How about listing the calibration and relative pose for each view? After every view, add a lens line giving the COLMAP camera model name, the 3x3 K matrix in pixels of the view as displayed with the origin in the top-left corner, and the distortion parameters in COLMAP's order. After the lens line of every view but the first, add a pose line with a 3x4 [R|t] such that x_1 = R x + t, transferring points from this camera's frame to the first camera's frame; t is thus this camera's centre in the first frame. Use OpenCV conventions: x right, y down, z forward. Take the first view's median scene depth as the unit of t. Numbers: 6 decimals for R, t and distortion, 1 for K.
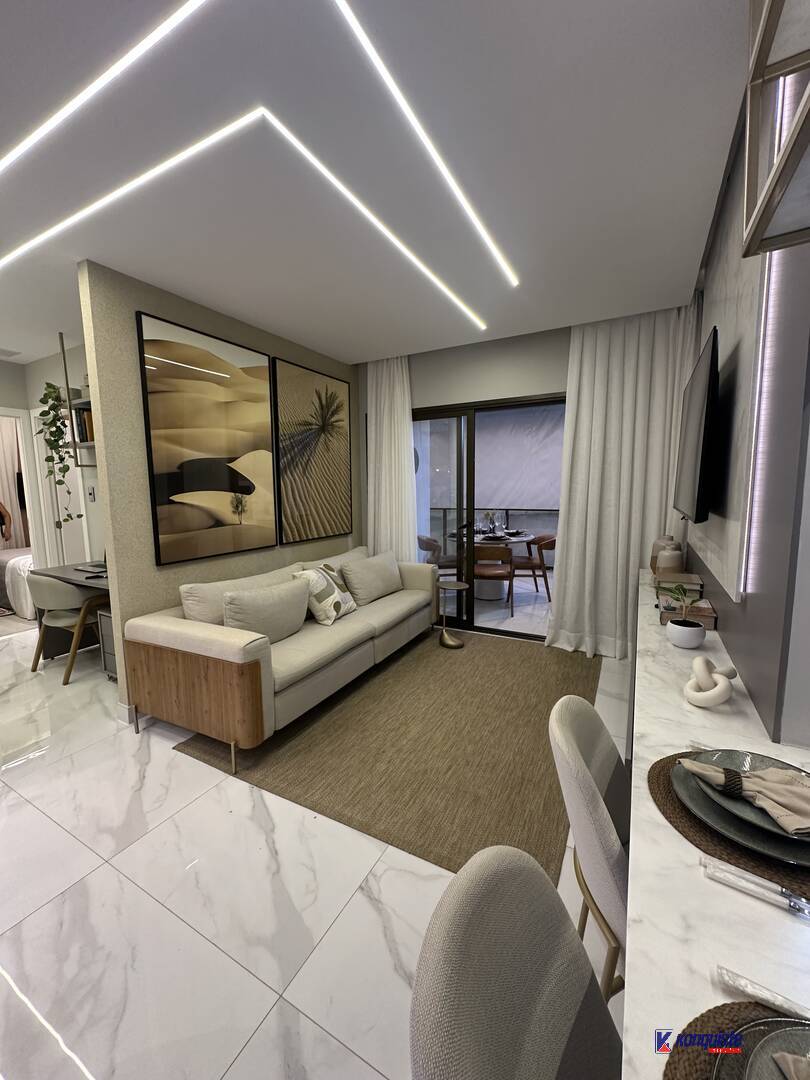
lens RADIAL K [[432.6, 0, 405.0], [0, 432.6, 540.0], [0, 0, 1]] dist [-0.001526, -0.000098]
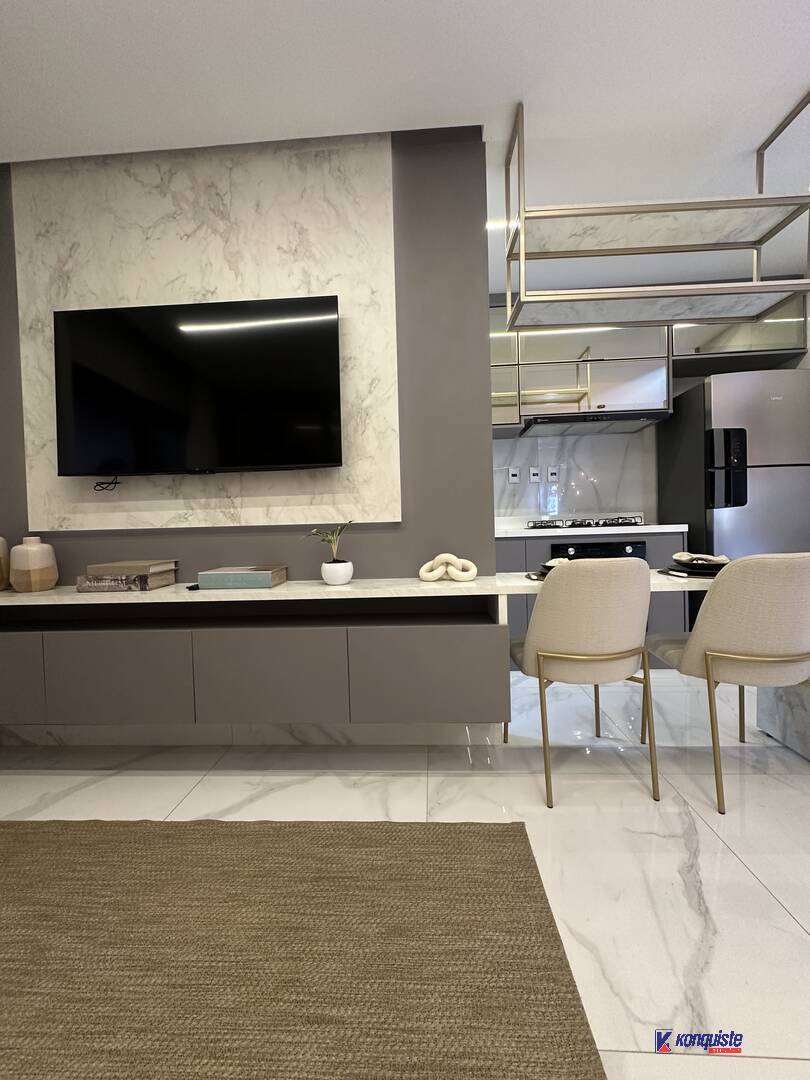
lens RADIAL K [[432.6, 0, 405.0], [0, 432.6, 540.0], [0, 0, 1]] dist [-0.001526, -0.000098]
pose [[-0.433543, -0.002070, 0.901131, -0.353880], [0.141175, 0.987493, 0.070189, 0.083343], [-0.890006, 0.157647, -0.427828, 1.239276]]
